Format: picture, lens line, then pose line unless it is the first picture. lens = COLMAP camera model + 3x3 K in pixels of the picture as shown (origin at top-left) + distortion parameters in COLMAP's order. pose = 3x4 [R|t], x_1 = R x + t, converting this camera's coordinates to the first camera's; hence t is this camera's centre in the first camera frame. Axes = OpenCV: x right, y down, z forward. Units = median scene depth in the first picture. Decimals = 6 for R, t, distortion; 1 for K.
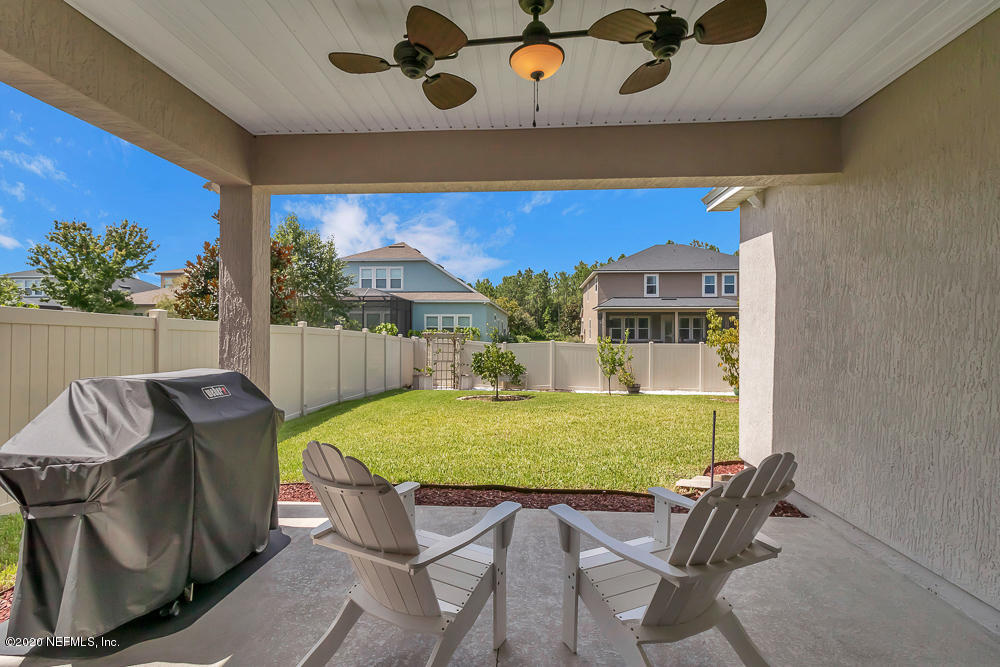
lens RADIAL K [[469.2, 0, 495.3], [0, 469.2, 331.7], [0, 0, 1]] dist [-0.001239, -0.000732]
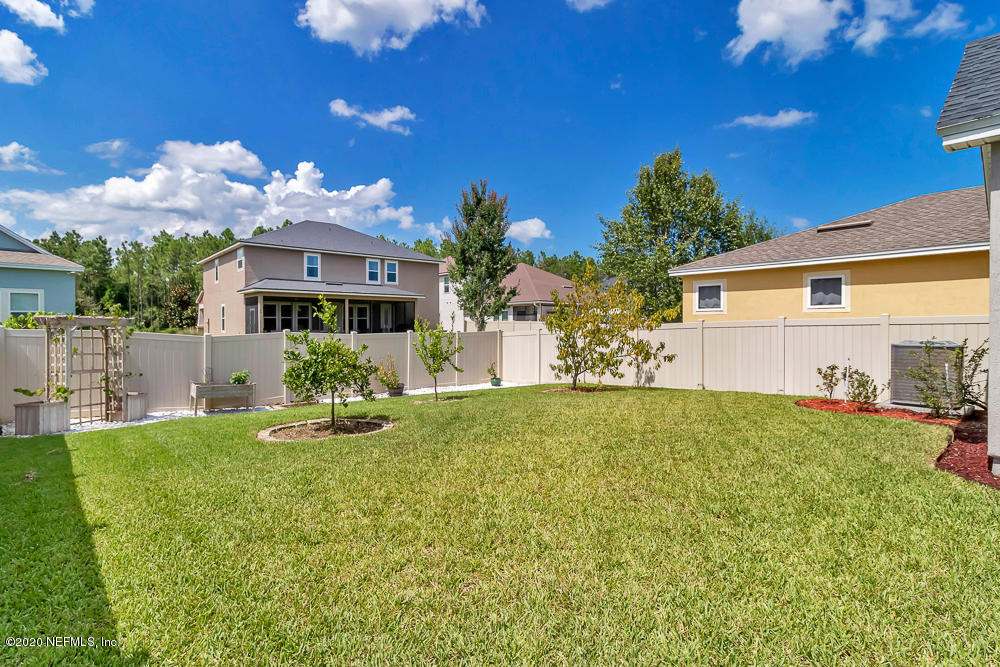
lens RADIAL K [[506.2, 0, 498.2], [0, 506.2, 330.3], [0, 0, 1]] dist [-0.000192, -0.000134]
pose [[0.693768, -0.009770, 0.720132, -0.092422], [0.001429, 0.999925, 0.012189, 0.005133], [-0.720197, -0.007427, 0.693730, 0.128712]]
